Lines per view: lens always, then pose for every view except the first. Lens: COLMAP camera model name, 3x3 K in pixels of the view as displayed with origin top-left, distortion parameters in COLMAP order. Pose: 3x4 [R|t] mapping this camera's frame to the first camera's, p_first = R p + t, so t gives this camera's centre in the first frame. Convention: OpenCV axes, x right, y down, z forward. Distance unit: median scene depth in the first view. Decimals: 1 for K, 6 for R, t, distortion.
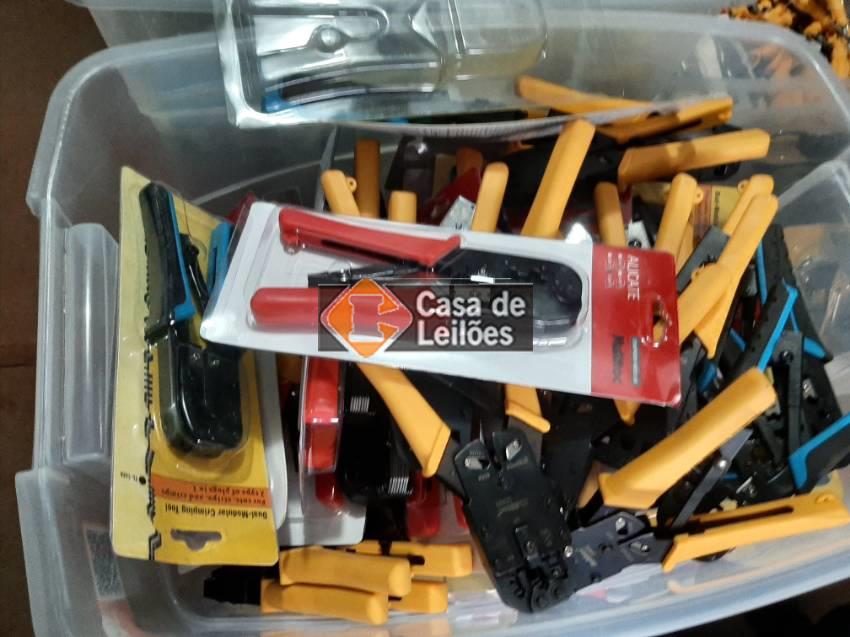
lens RADIAL K [[647.2, 0, 430.0], [0, 647.2, 319.6], [0, 0, 1]] dist [0.002277, 0.000239]
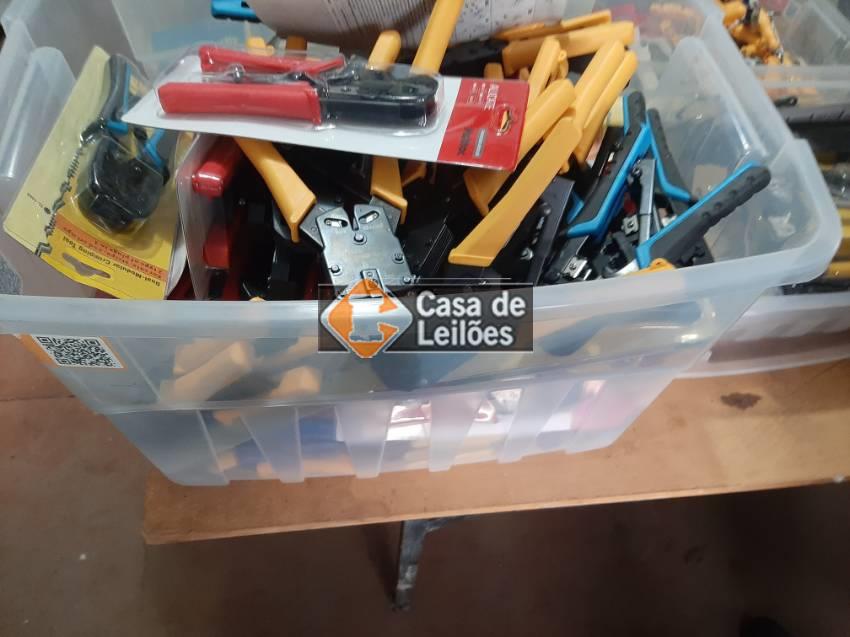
lens RADIAL K [[638.7, 0, 425.0], [0, 638.7, 318.5], [0, 0, 1]] dist [-0.005992, -0.006052]
pose [[0.996378, 0.011283, -0.084288, 0.300976], [-0.029078, 0.976620, -0.212999, 0.579334], [0.079914, 0.214678, 0.973410, -0.036523]]
